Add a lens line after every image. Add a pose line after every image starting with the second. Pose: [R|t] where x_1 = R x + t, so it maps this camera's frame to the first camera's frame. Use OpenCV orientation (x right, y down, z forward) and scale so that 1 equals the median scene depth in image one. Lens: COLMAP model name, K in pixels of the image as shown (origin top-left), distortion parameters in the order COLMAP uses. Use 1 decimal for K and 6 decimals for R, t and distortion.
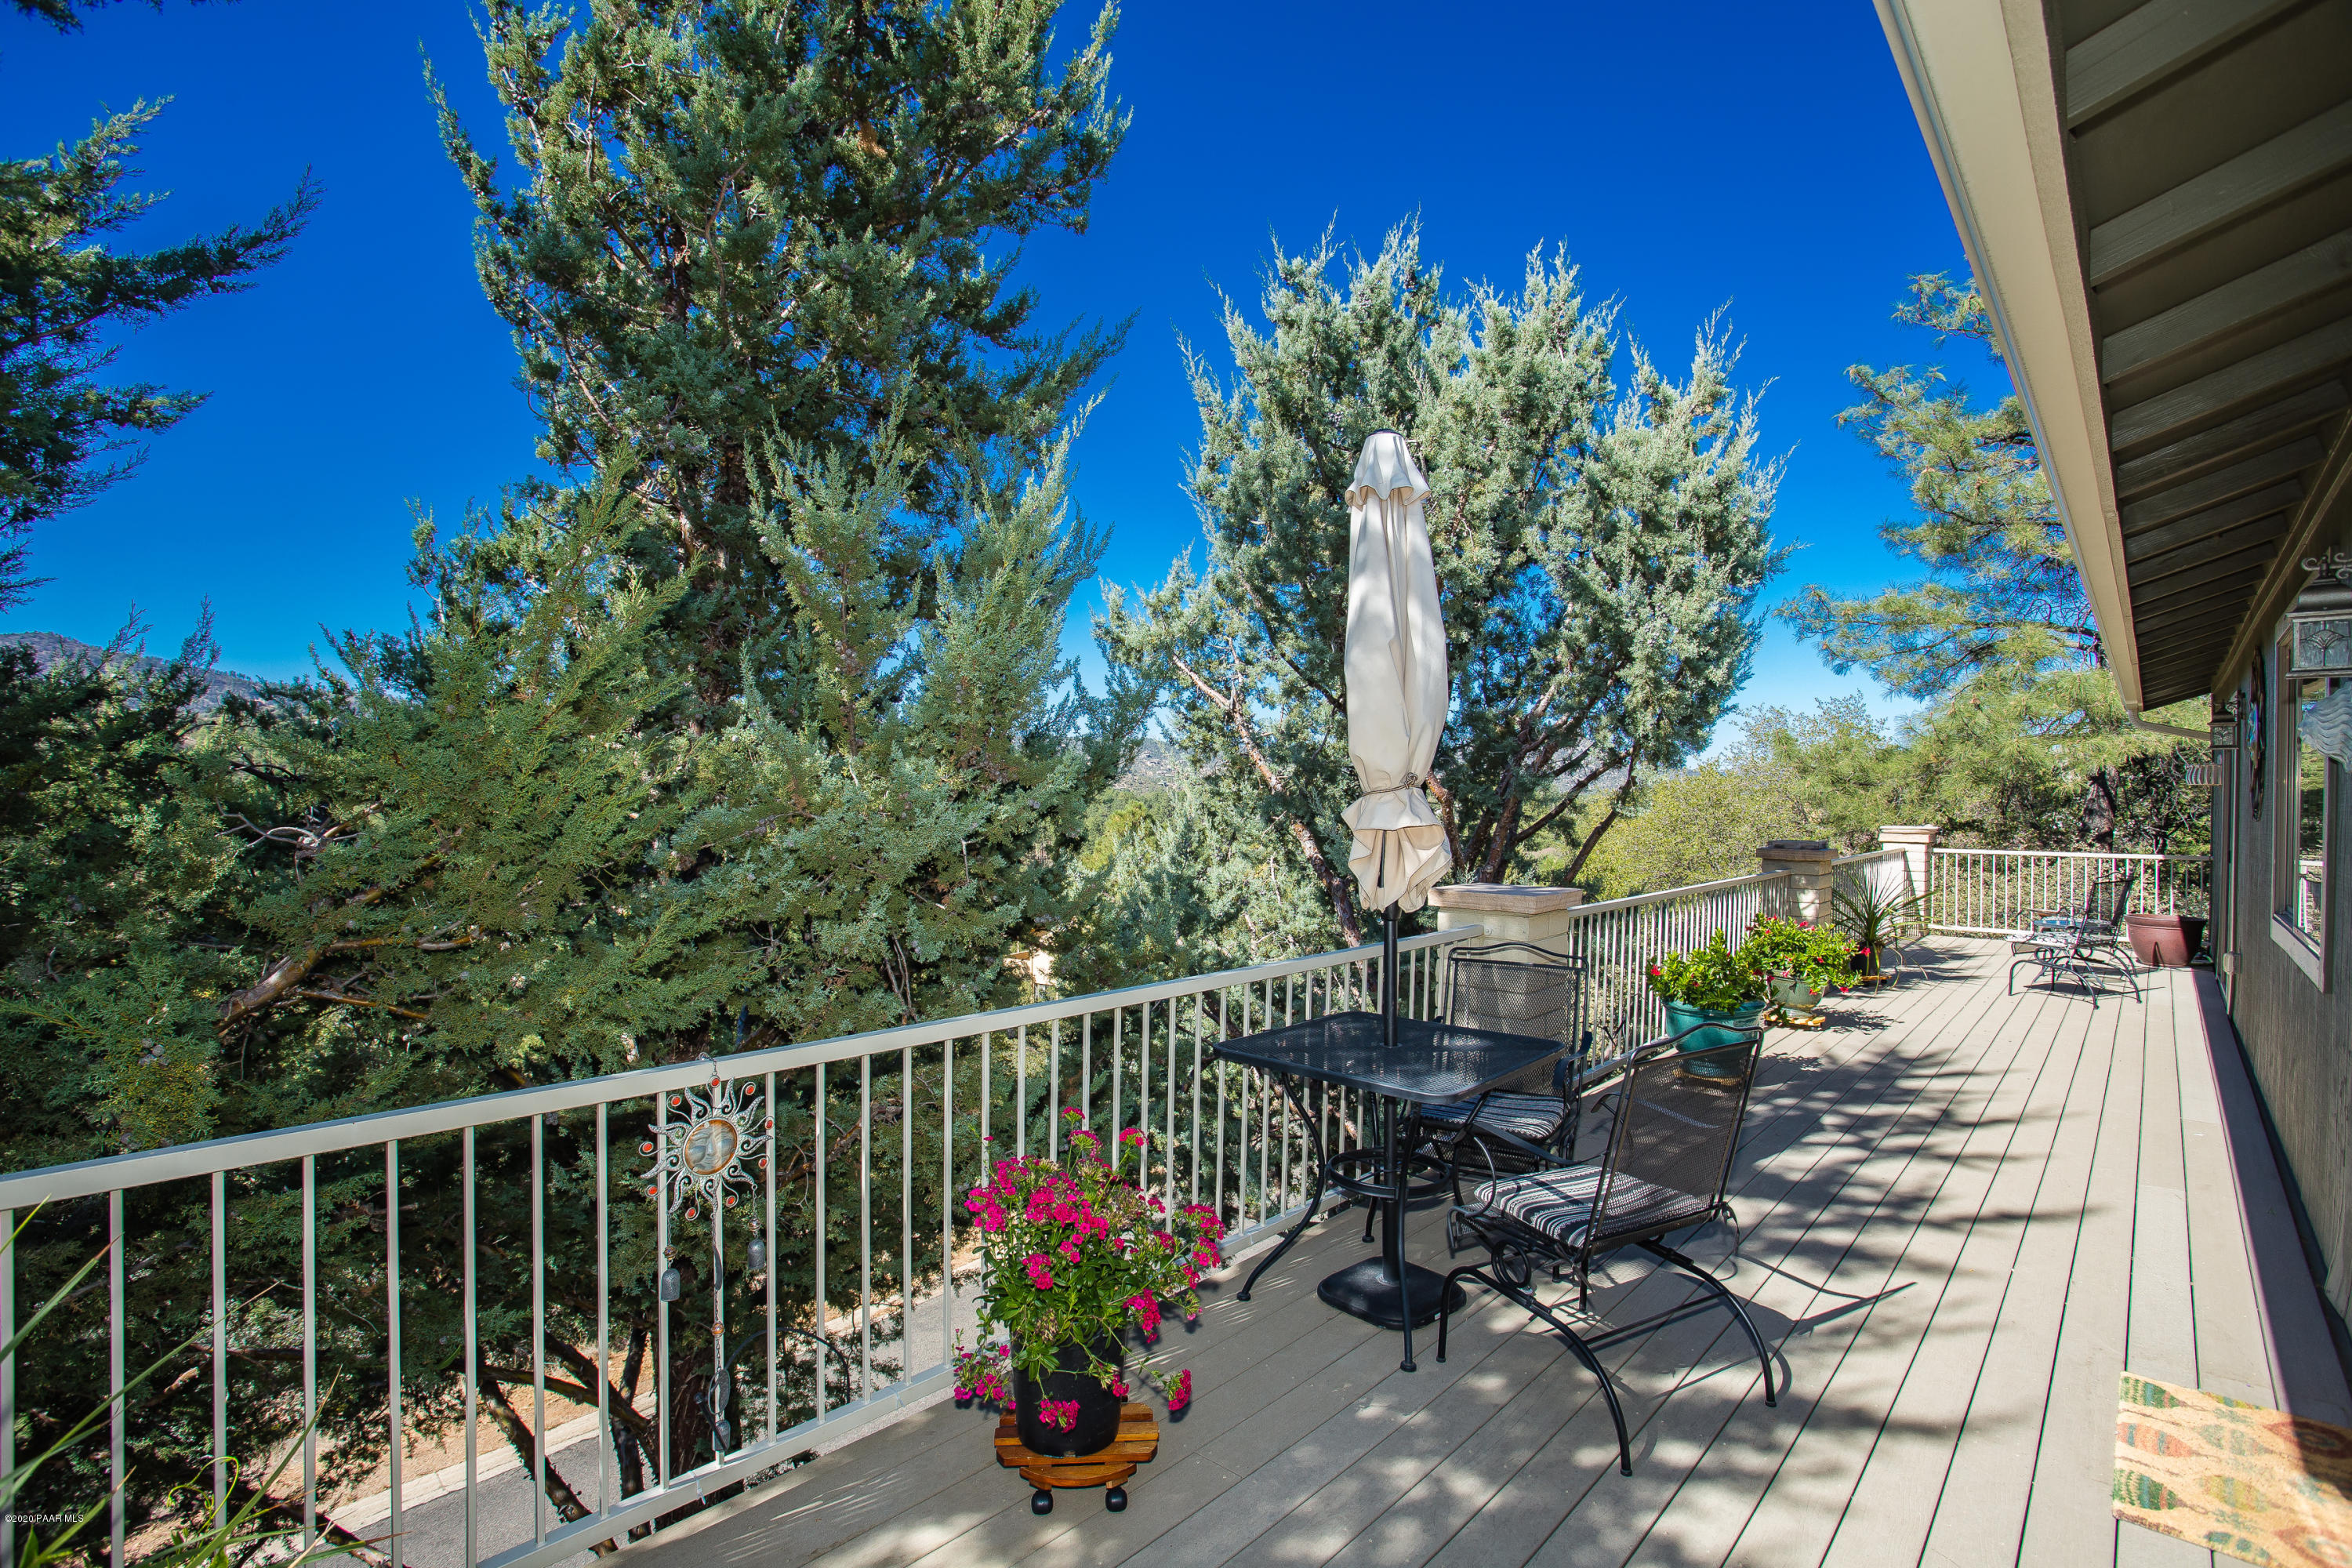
lens RADIAL K [[1103.0, 0, 1176.0], [0, 1103.0, 784.0], [0, 0, 1]] dist [-0.017361, 0.000168]
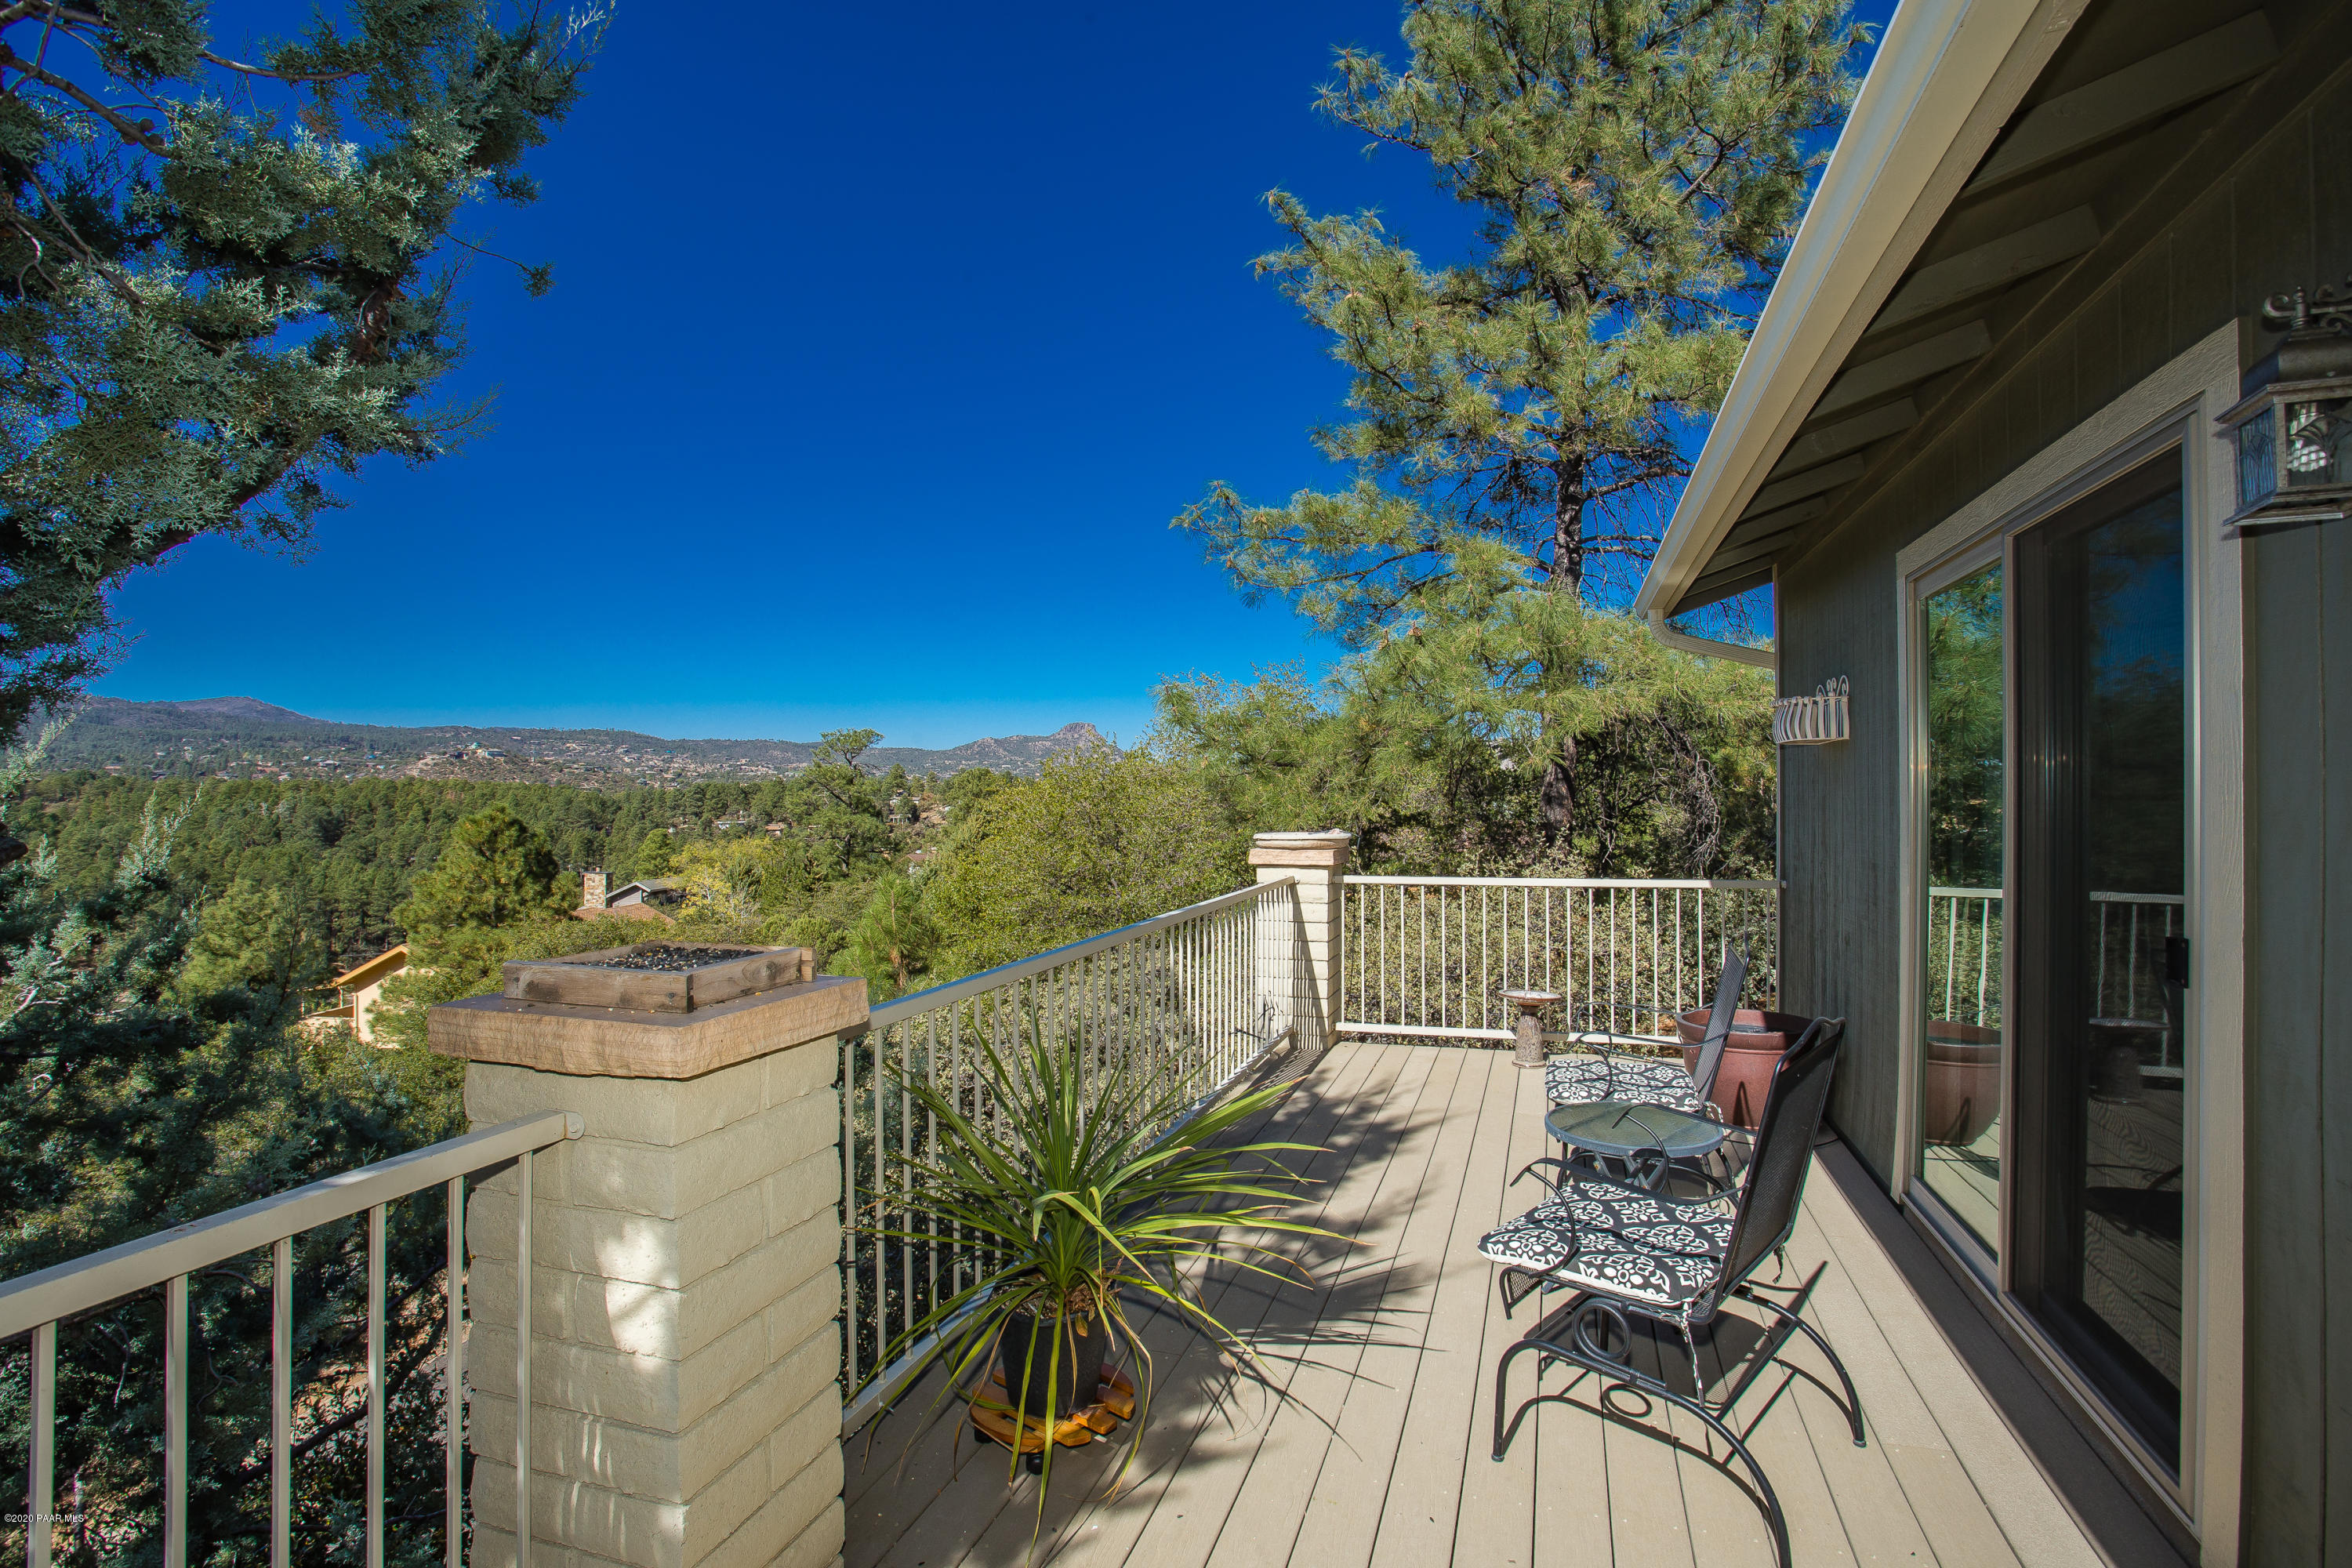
lens RADIAL K [[1103.0, 0, 1176.0], [0, 1103.0, 784.0], [0, 0, 1]] dist [-0.017361, 0.000168]
pose [[0.918190, -0.011275, 0.395979, 0.395375], [0.011305, 0.999934, 0.002258, 0.013363], [-0.395979, 0.002404, 0.918257, 0.528380]]
